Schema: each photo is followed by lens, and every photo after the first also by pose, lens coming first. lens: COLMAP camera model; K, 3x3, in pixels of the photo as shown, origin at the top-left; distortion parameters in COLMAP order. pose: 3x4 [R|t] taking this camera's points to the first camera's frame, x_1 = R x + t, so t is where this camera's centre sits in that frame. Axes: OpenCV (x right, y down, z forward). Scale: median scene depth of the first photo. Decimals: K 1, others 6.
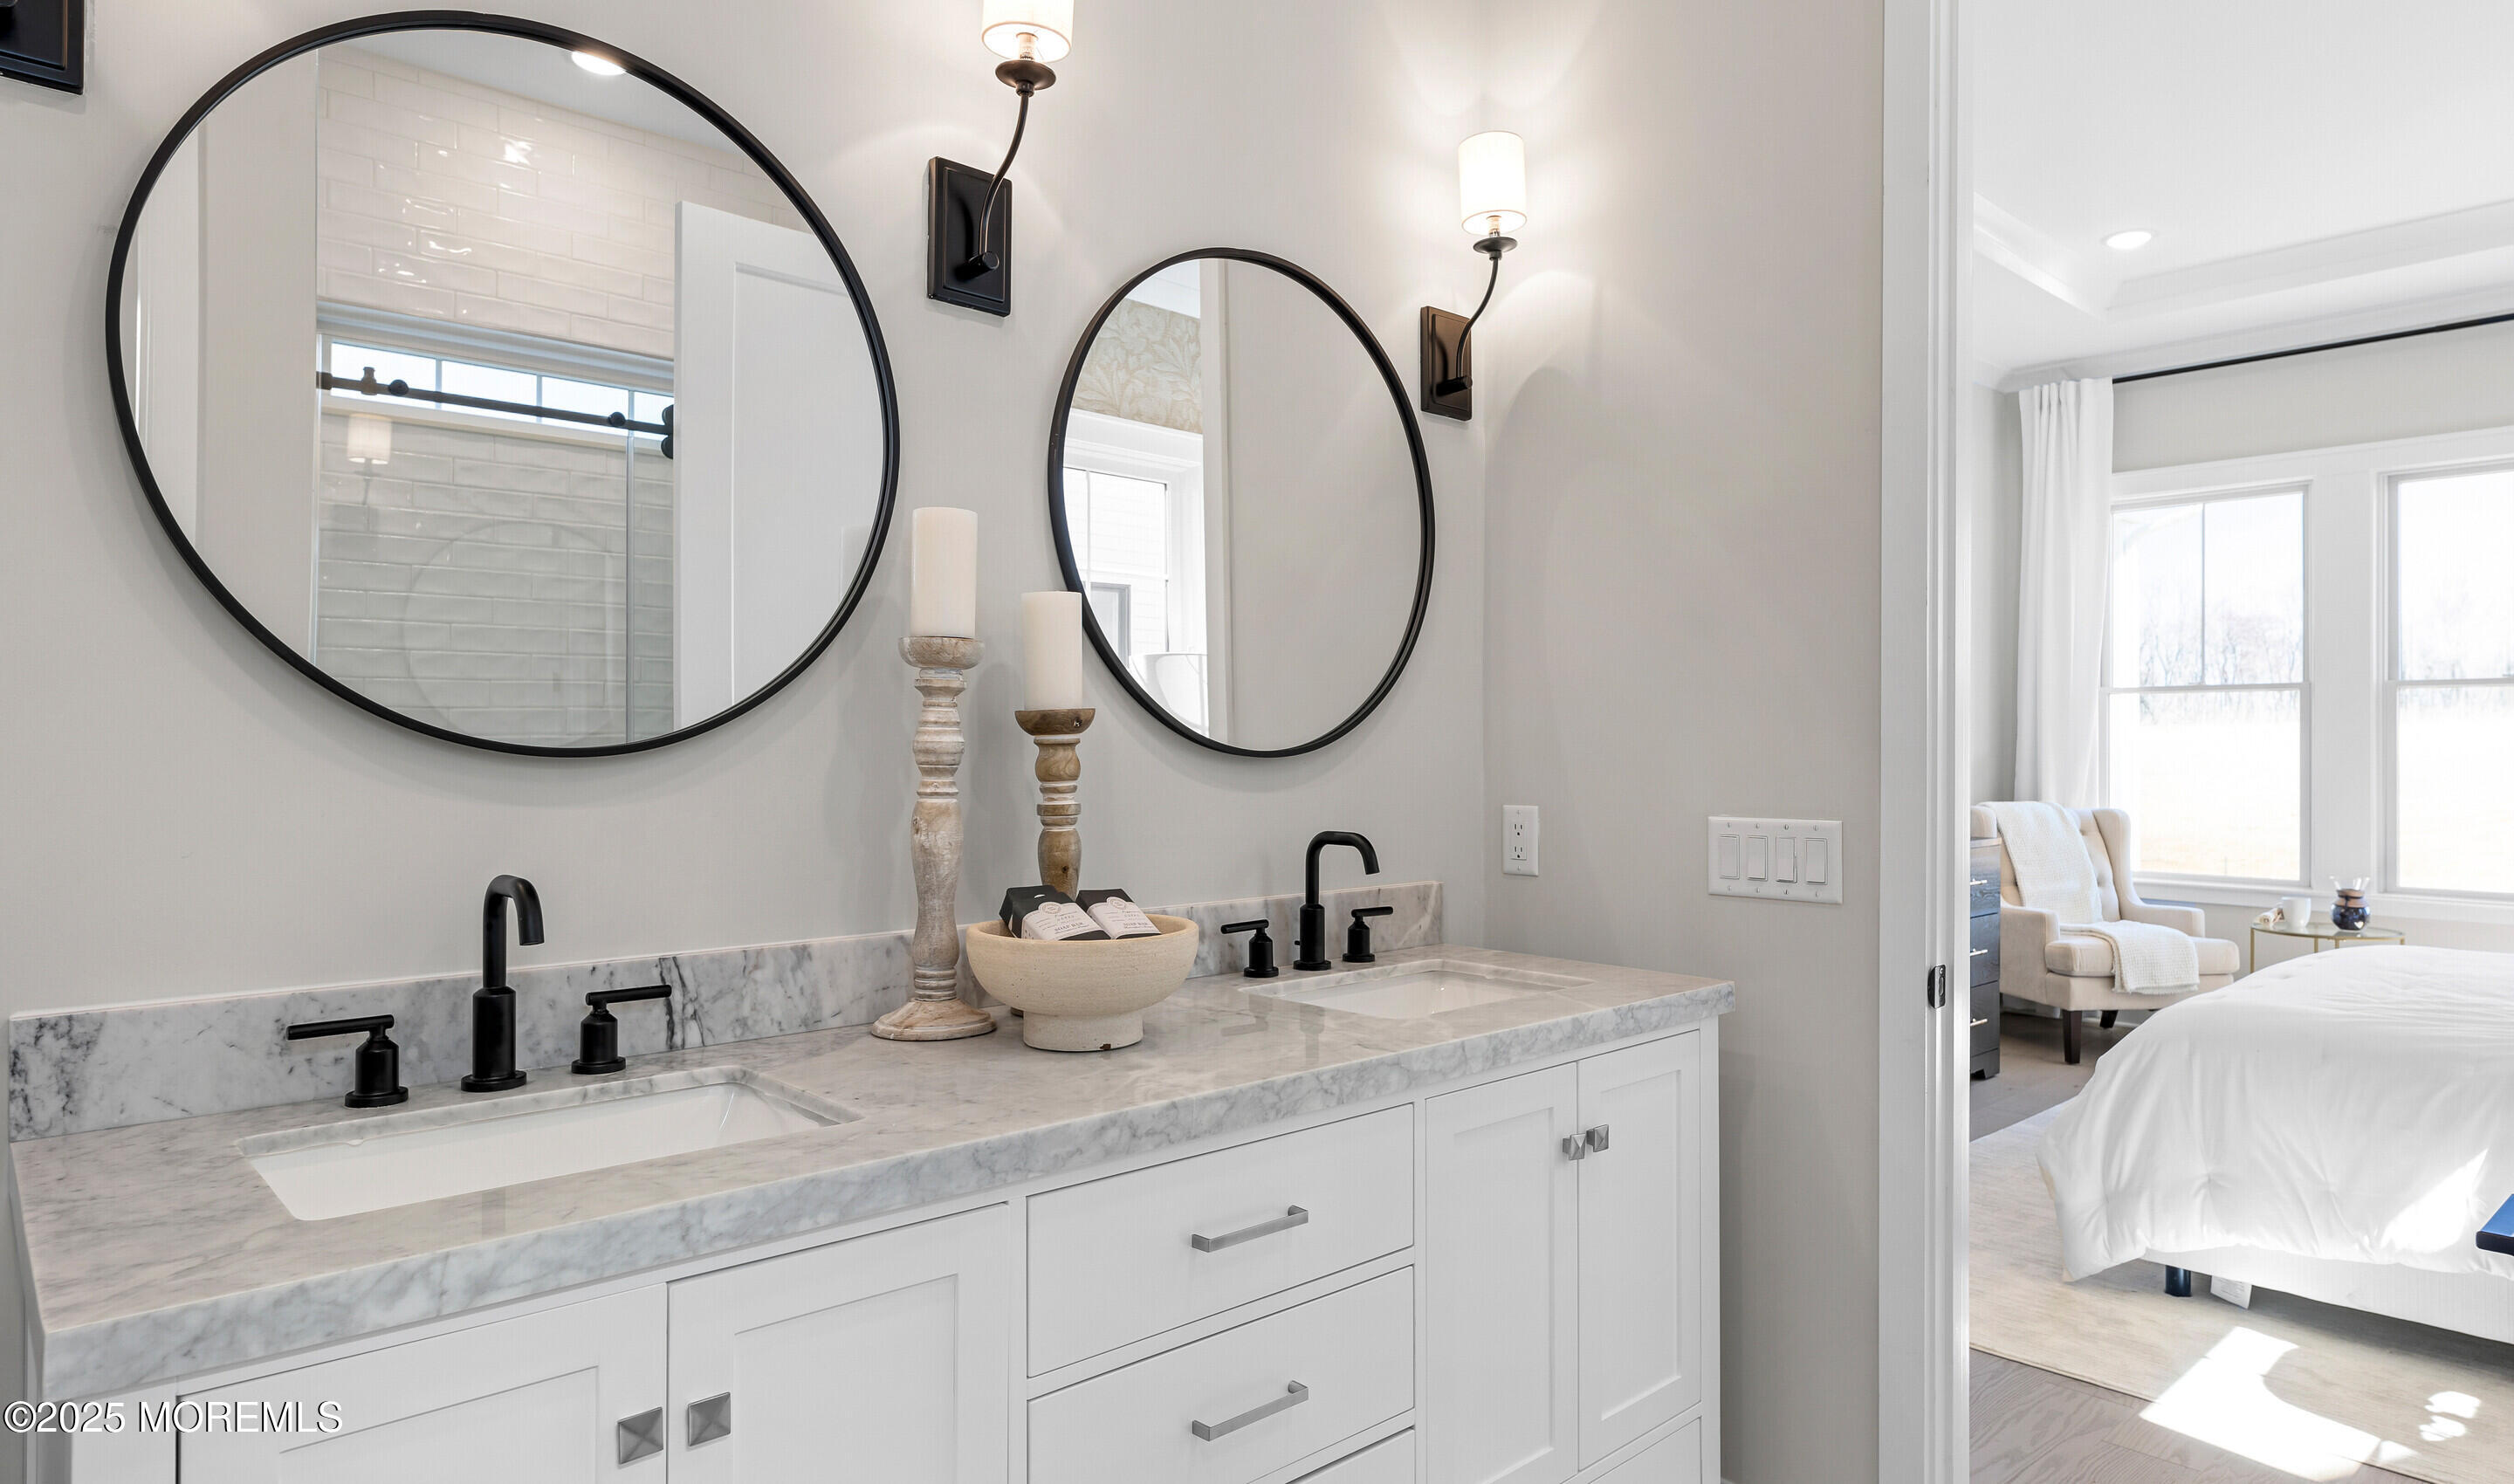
lens RADIAL K [[1438.7, 0, 1264.9], [0, 1438.7, 739.0], [0, 0, 1]] dist [-0.005229, -0.000702]
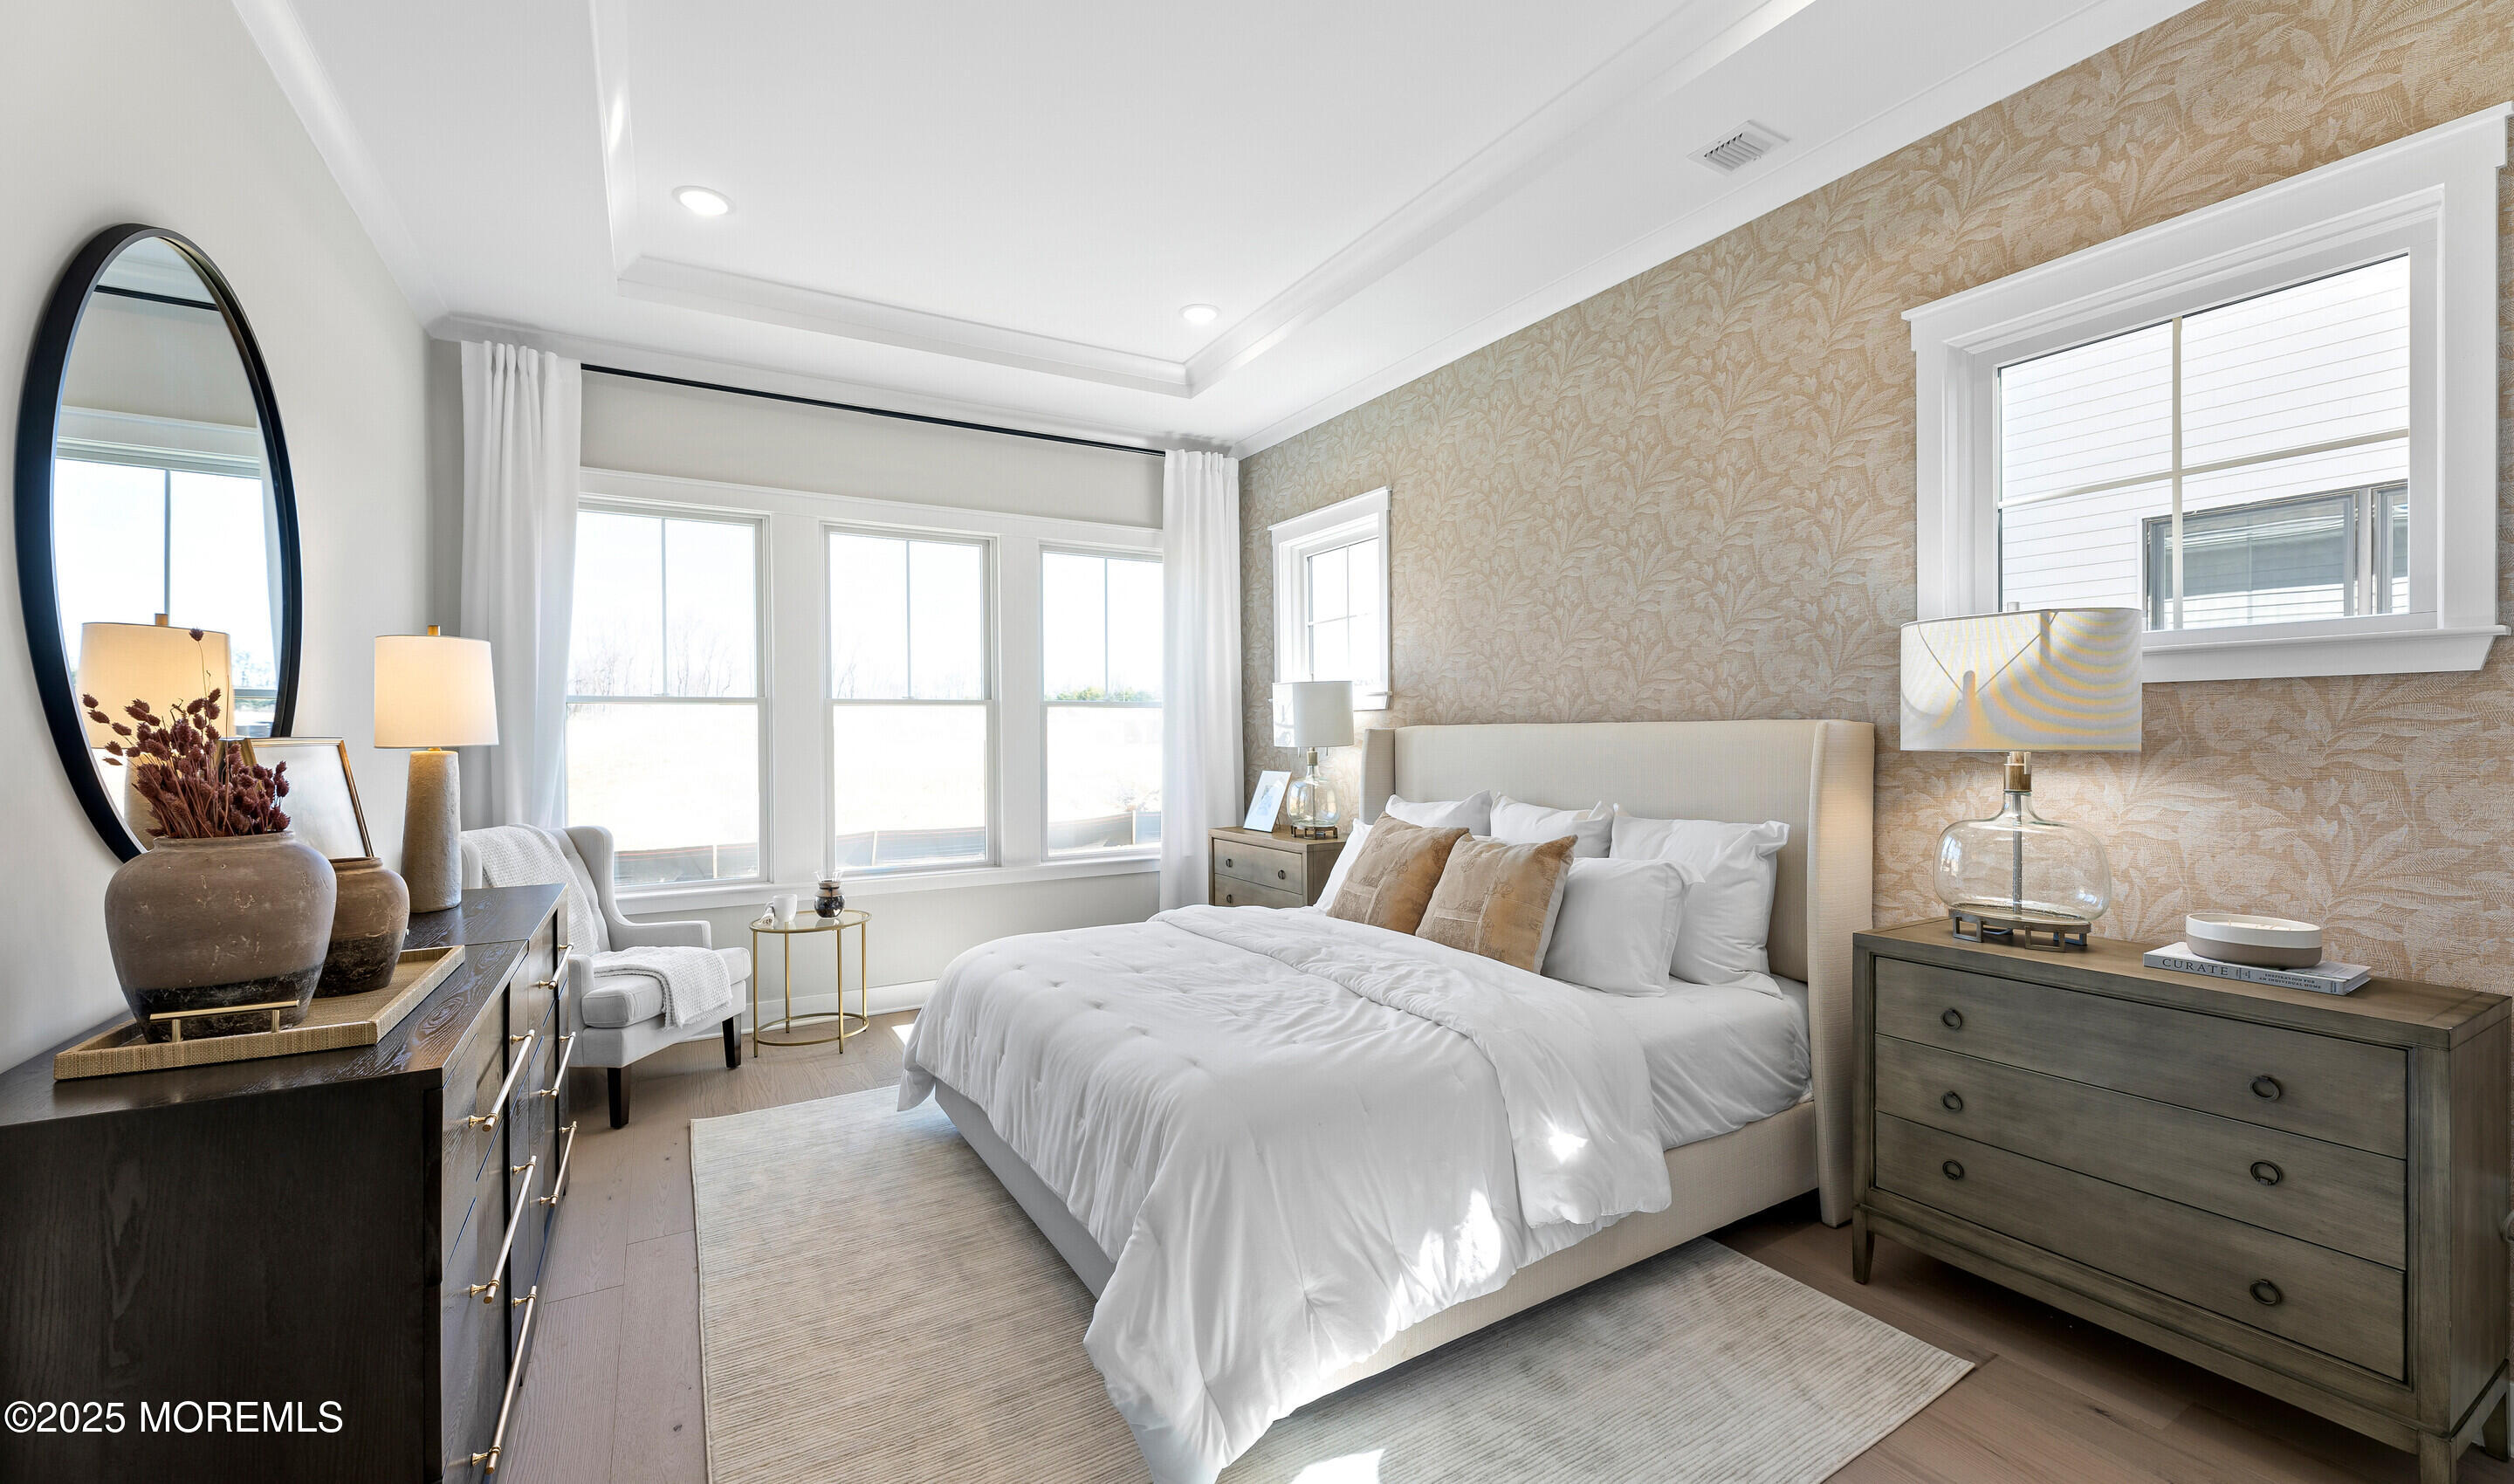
lens RADIAL K [[1002.3, 0, 1257.0], [0, 1002.3, 742.0], [0, 0, 1]] dist [0.001059, -0.000151]
pose [[0.202219, -0.011702, 0.979270, 0.044618], [0.004663, 0.999929, 0.010985, -0.011774], [-0.979329, 0.002345, 0.202259, 0.478482]]
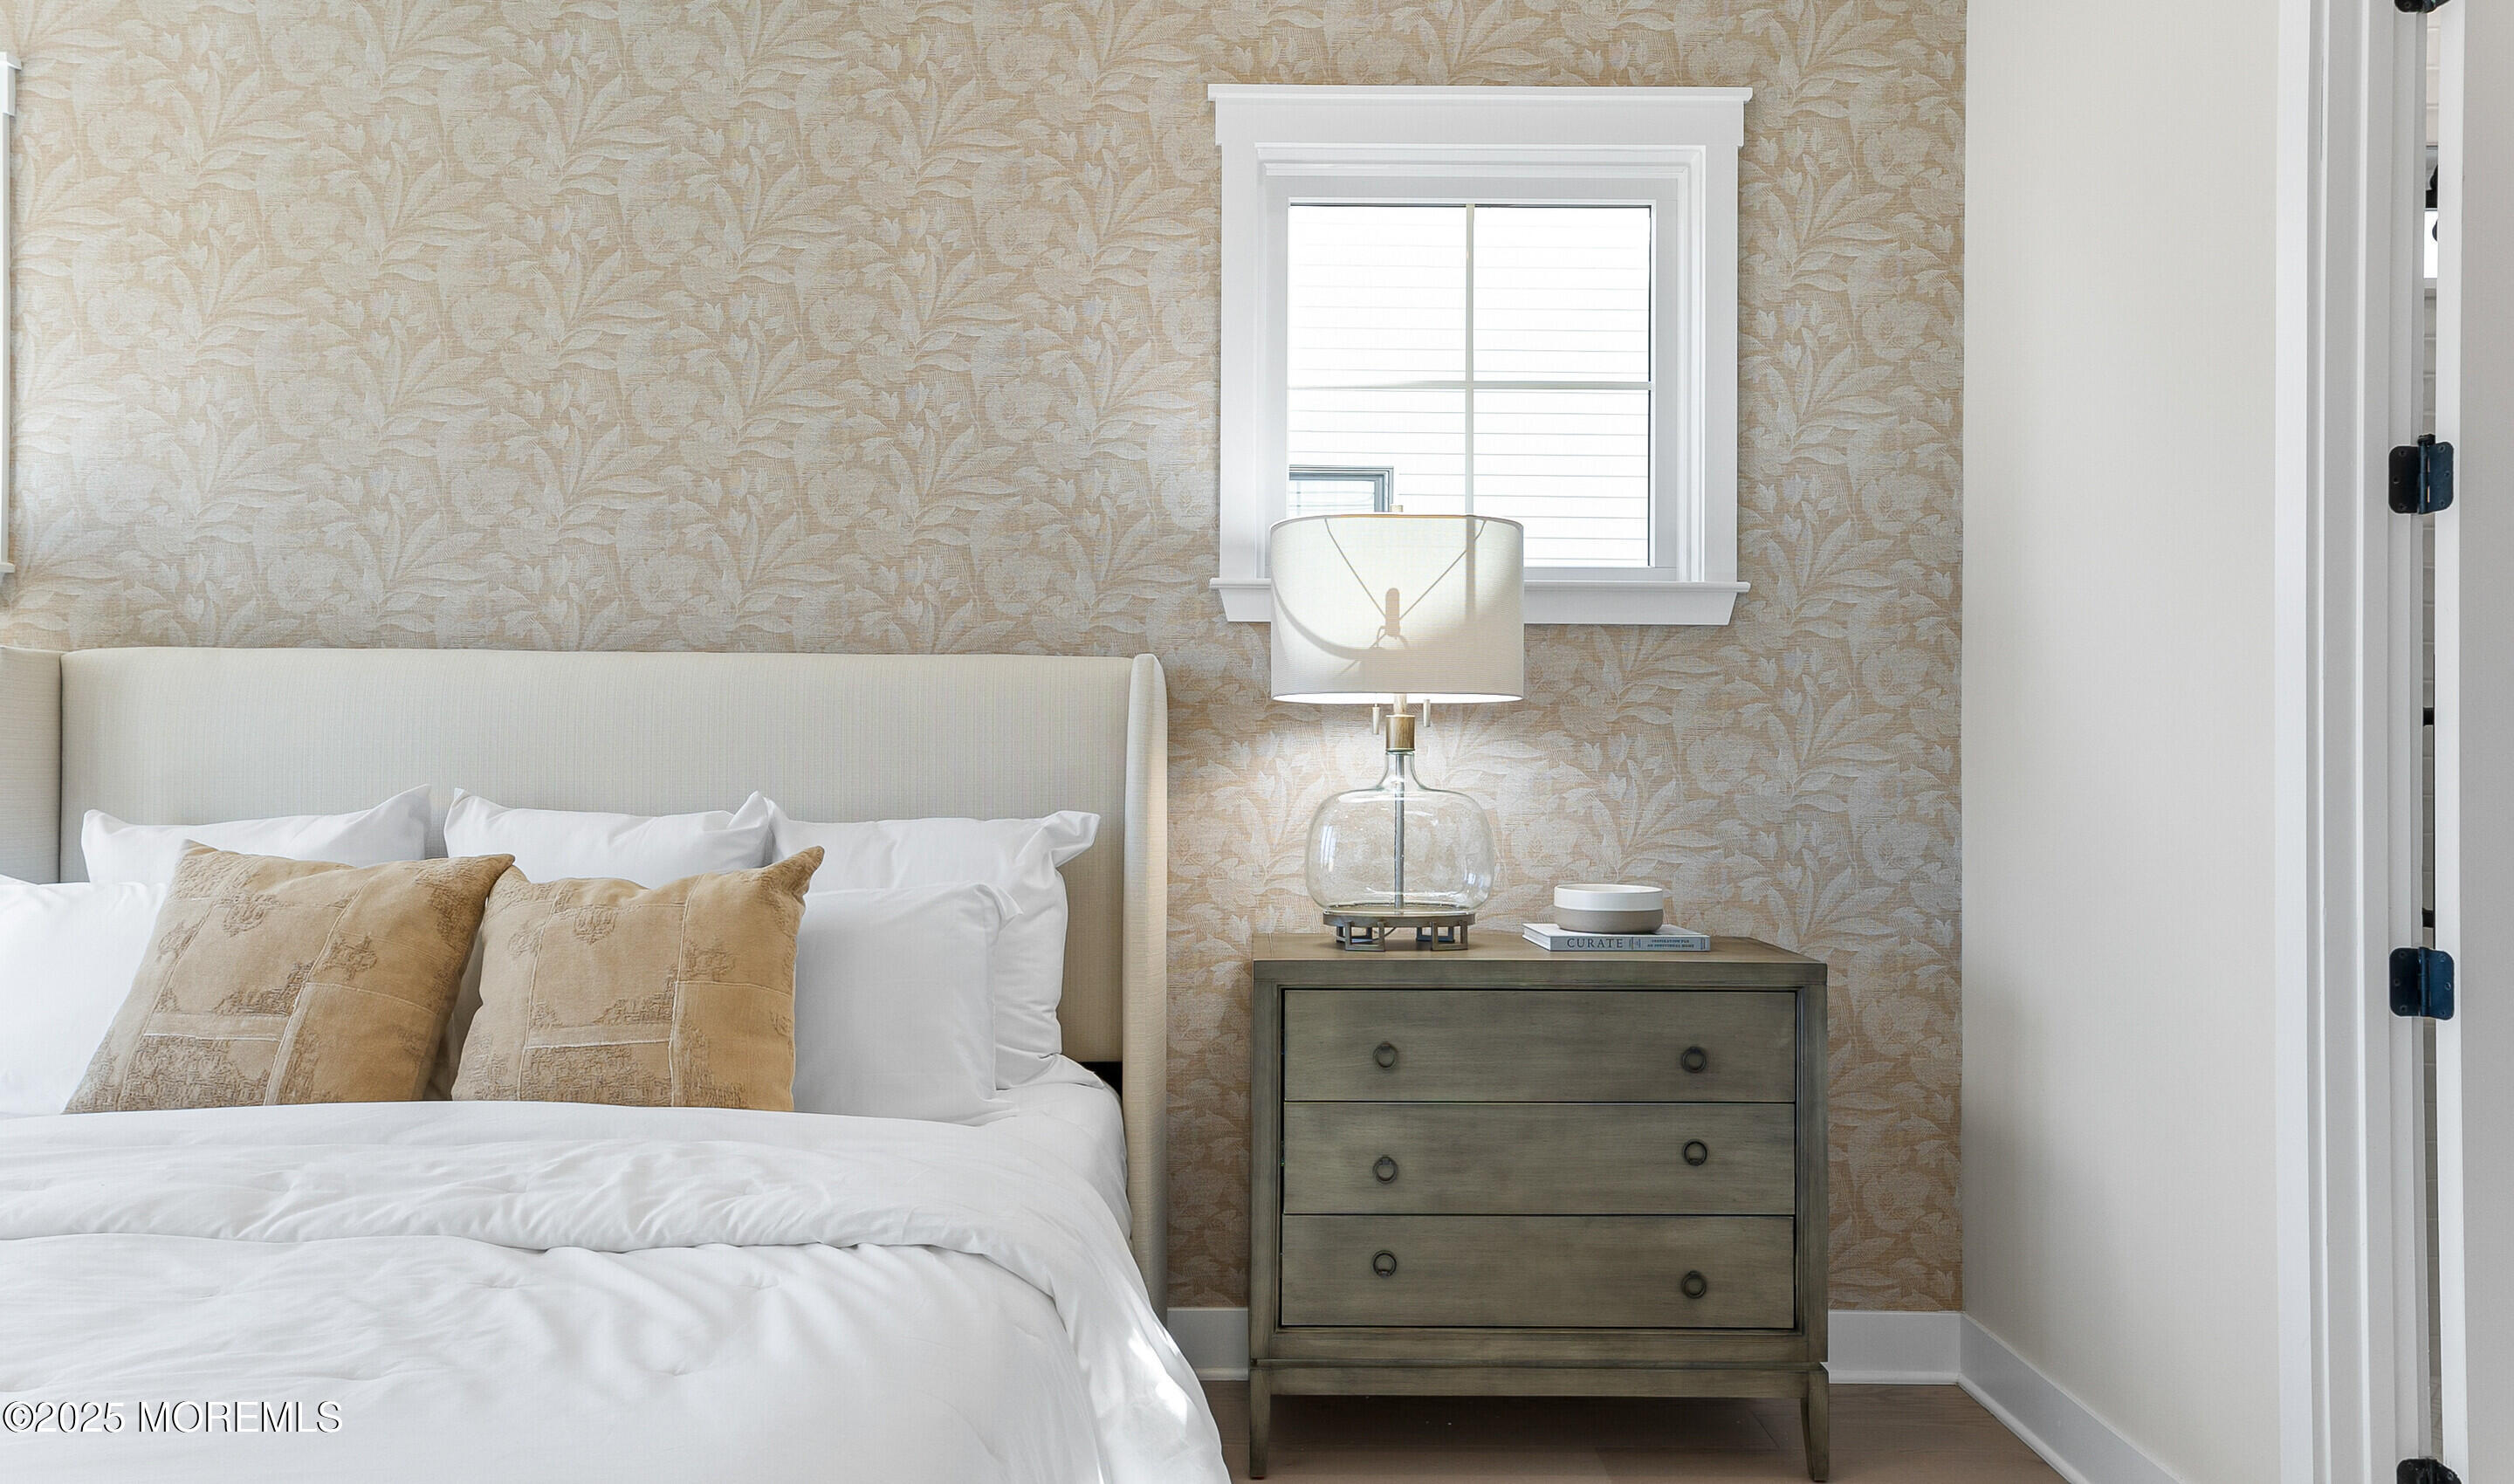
lens RADIAL K [[1611.1, 0, 1257.0], [0, 1611.1, 742.0], [0, 0, 1]] dist [0.008034, 0.005022]
pose [[-0.747276, -0.001600, 0.664512, 0.197231], [-0.011051, 0.999889, -0.010020, 0.015731], [-0.664422, -0.014831, -0.747211, 0.657620]]
